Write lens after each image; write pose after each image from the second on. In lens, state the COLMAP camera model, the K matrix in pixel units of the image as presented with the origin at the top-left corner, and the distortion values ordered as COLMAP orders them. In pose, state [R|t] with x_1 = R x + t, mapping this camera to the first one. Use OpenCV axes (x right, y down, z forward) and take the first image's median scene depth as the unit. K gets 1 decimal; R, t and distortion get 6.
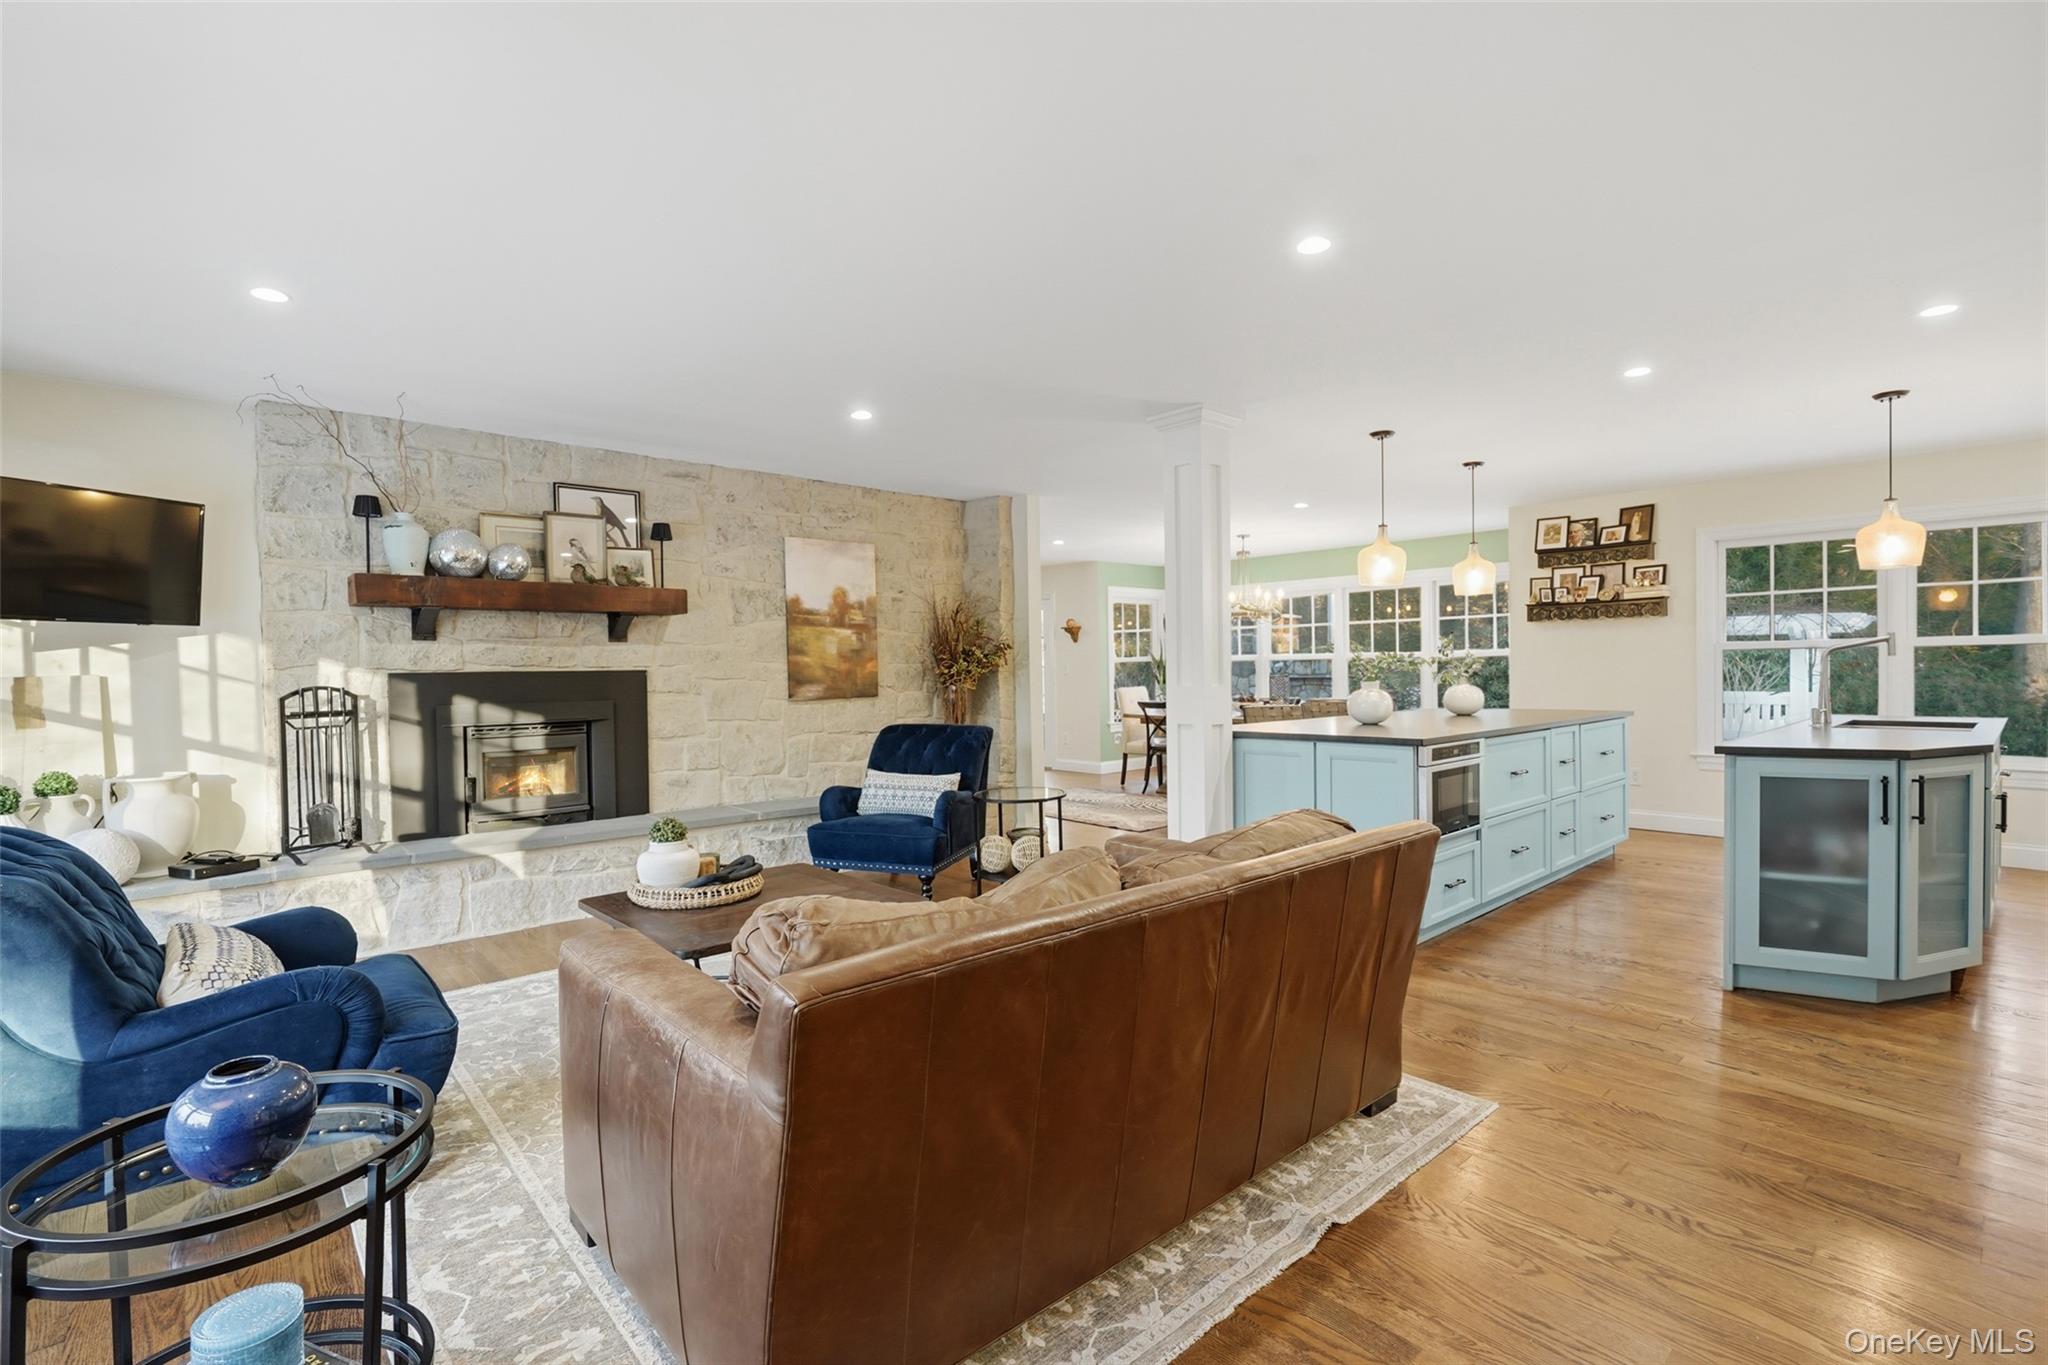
lens RADIAL K [[930.7, 0, 1024.0], [0, 930.7, 682.5], [0, 0, 1]] dist [-0.002342, 0.000204]
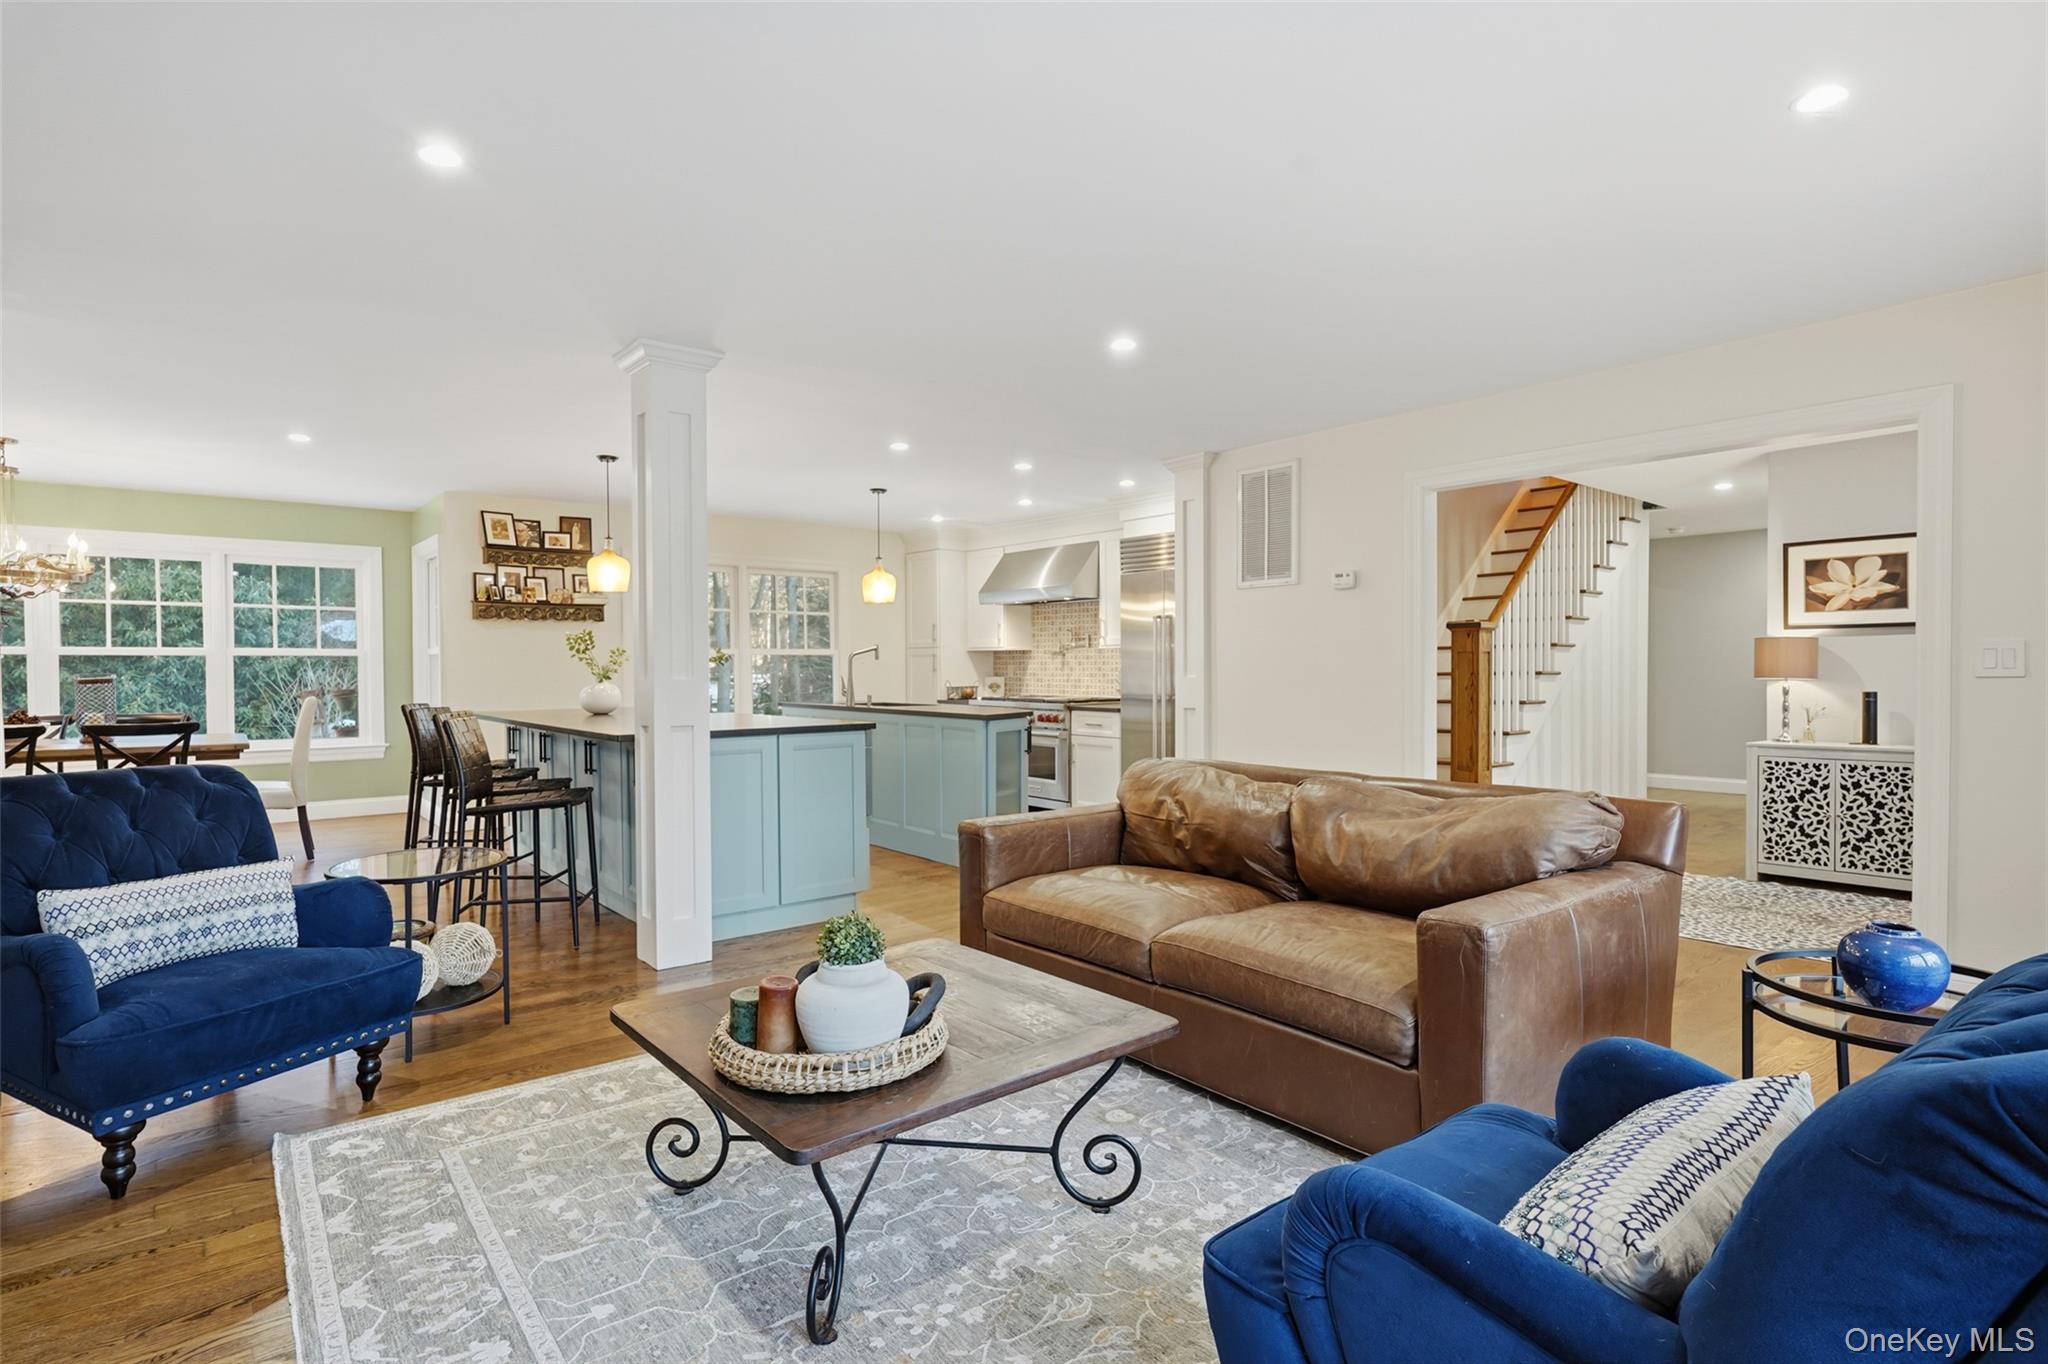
lens RADIAL K [[997.1, 0, 1024.0], [0, 997.1, 682.0], [0, 0, 1]] dist [-0.000198, 0.000190]
pose [[0.063714, -0.002400, 0.997965, -0.443802], [0.017067, 0.999853, 0.001315, 0.006373], [-0.997822, 0.016948, 0.063746, 0.412232]]
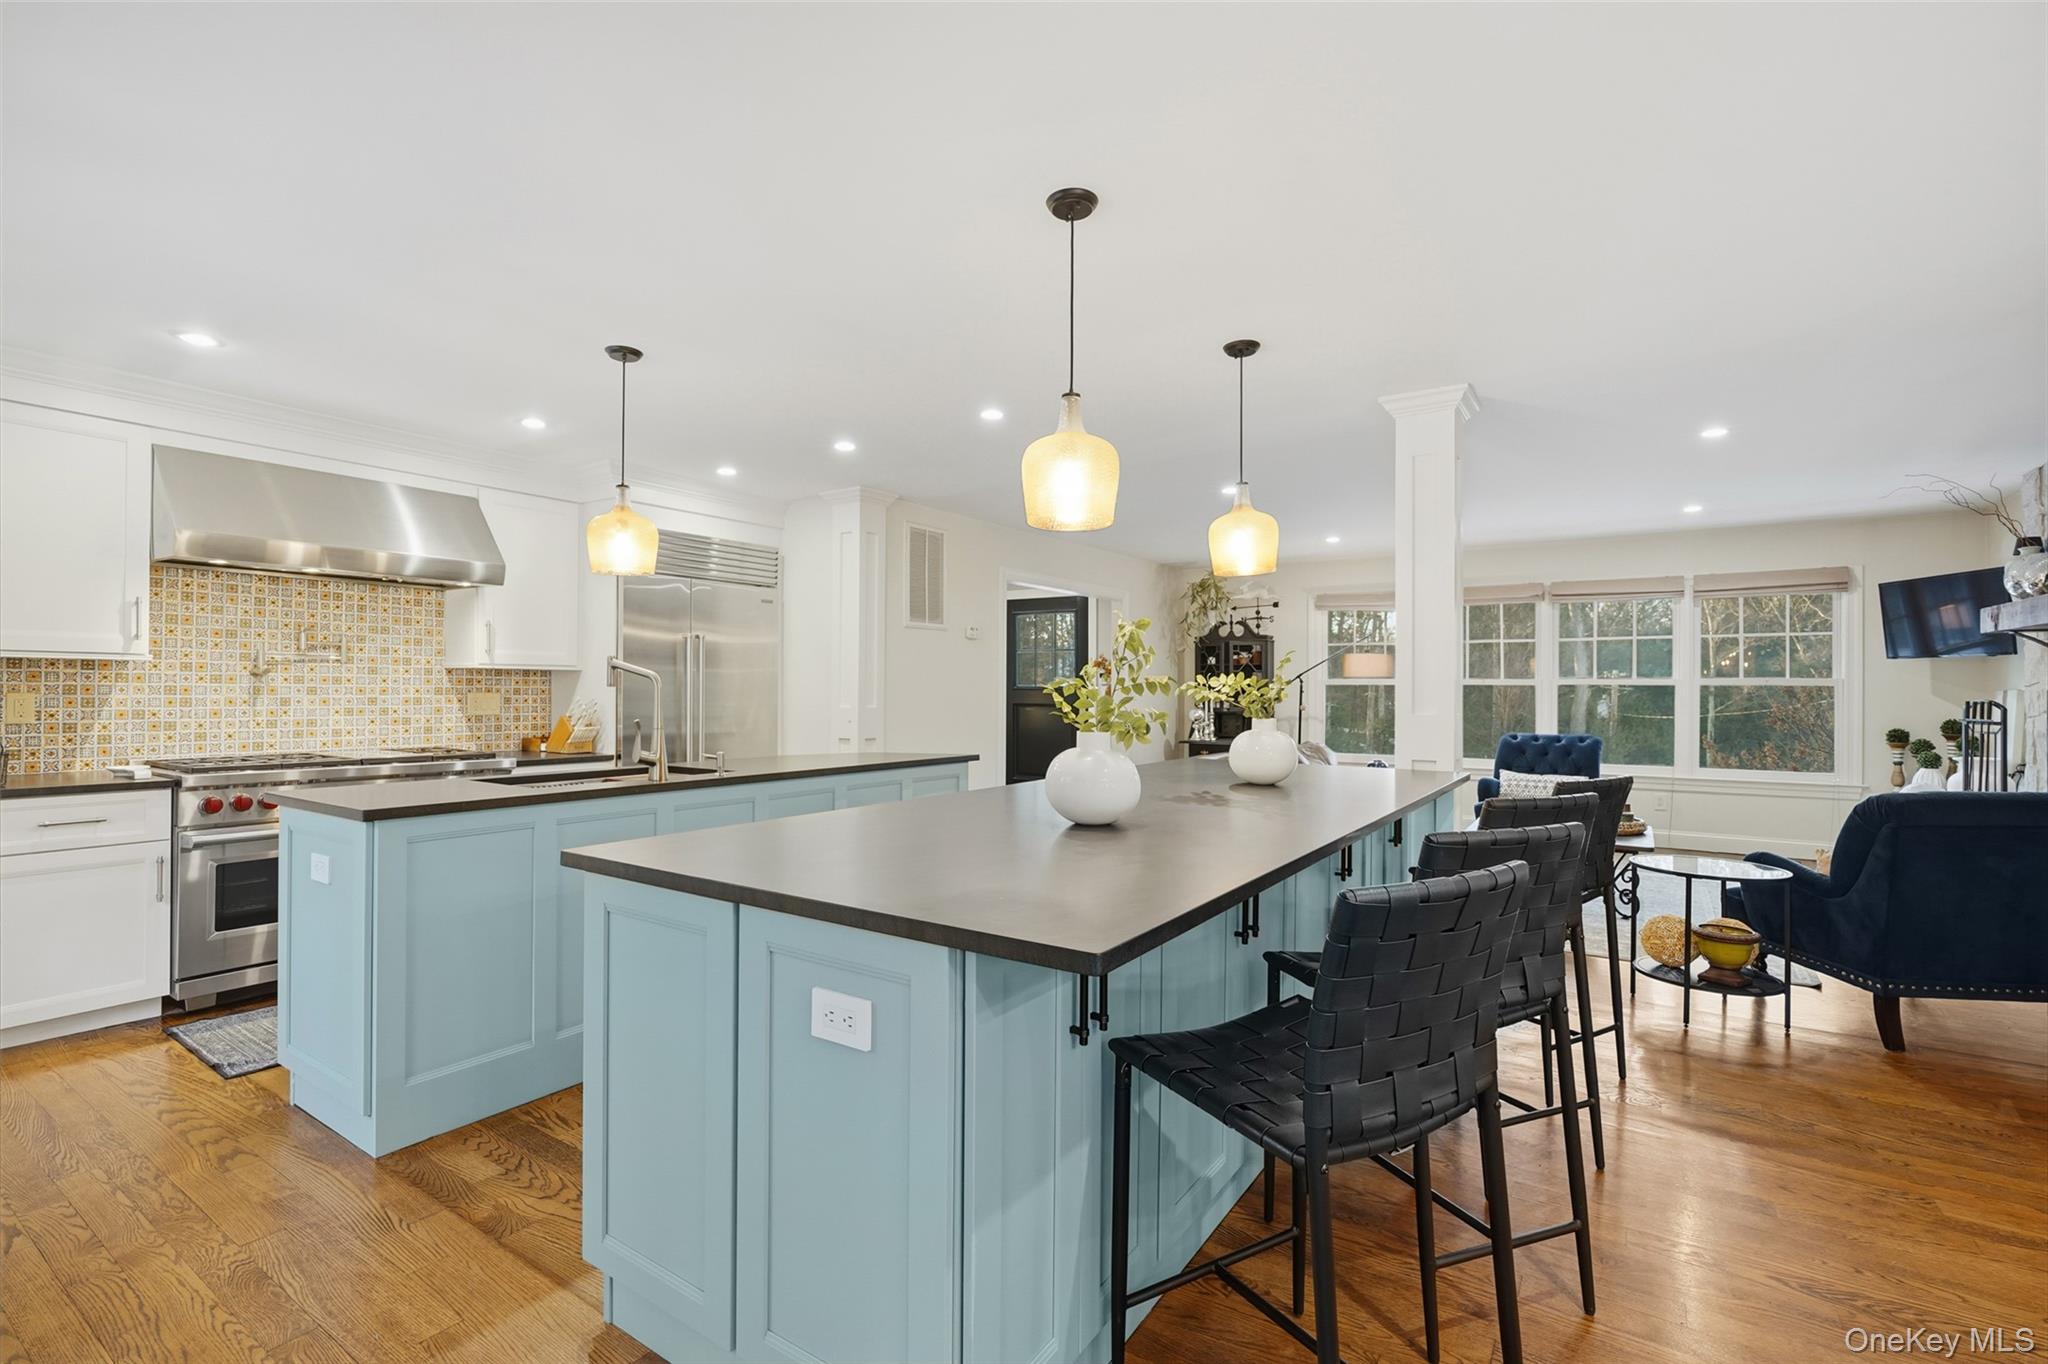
lens RADIAL K [[920.3, 0, 1015.7], [0, 920.3, 685.2], [0, 0, 1]] dist [-0.000034, 0.000920]
pose [[-0.973888, 0.007592, -0.226902, 0.497666], [0.004480, 0.999889, 0.014229, -0.025097], [0.226985, 0.012841, -0.973814, 1.155090]]
